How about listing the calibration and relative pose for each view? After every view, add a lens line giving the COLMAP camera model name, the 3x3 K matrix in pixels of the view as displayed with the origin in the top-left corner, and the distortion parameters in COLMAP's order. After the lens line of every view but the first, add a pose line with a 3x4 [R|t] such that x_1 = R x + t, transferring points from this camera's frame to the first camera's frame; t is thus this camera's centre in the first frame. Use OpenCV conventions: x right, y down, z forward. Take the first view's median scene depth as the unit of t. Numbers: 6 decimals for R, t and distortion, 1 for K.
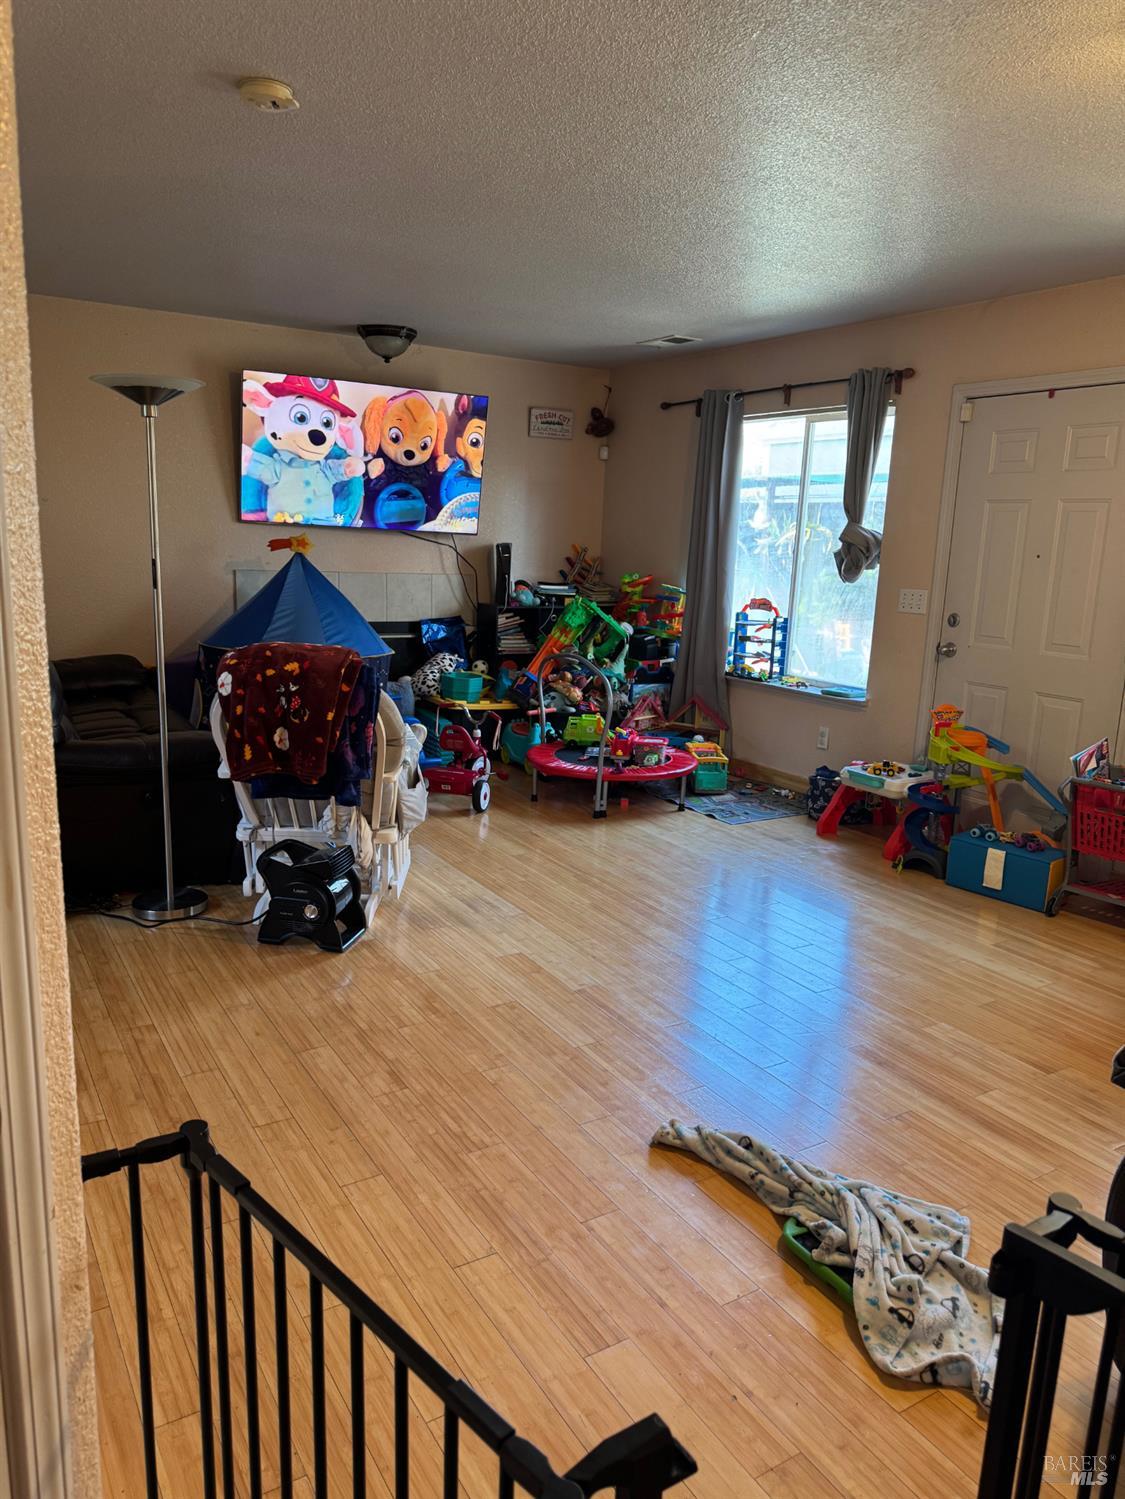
lens RADIAL K [[1039.0, 0, 565.4], [0, 1039.0, 735.5], [0, 0, 1]] dist [0.005306, -0.007889]
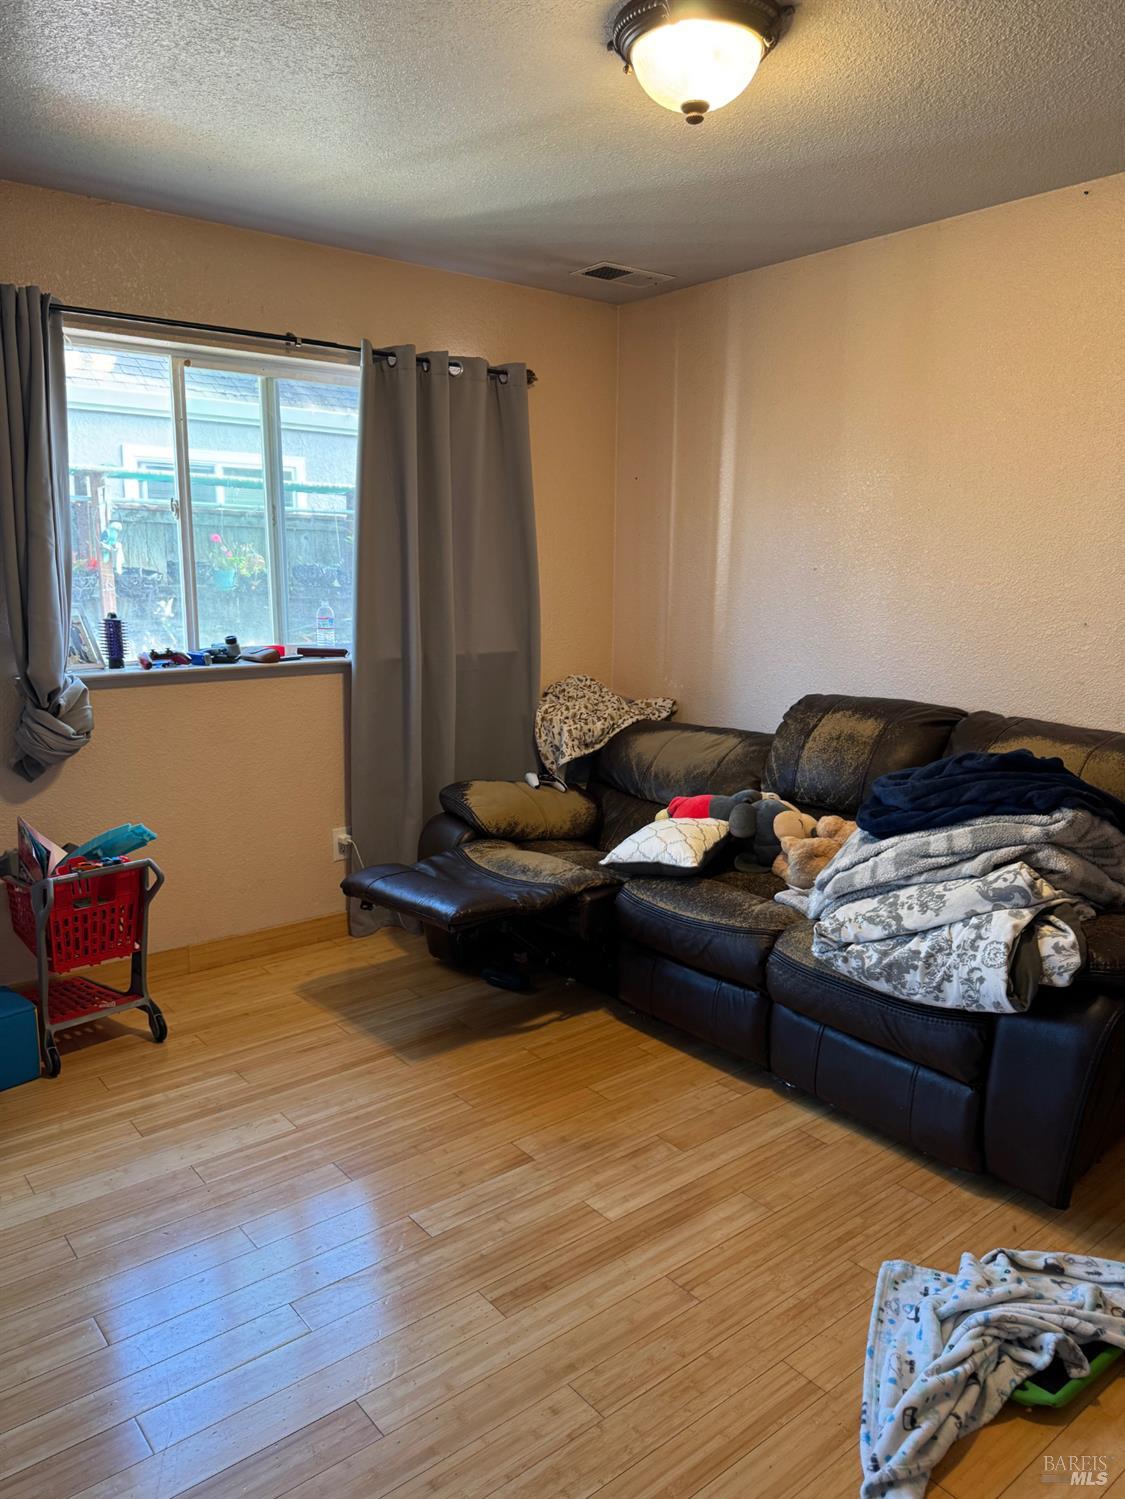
lens RADIAL K [[1035.7, 0, 560.0], [0, 1035.7, 741.4], [0, 0, 1]] dist [0.001786, -0.008859]
pose [[-0.112925, -0.191774, 0.974921, -0.176735], [0.180536, 0.960904, 0.209928, -0.106264], [-0.977064, 0.199714, -0.073888, 0.535222]]
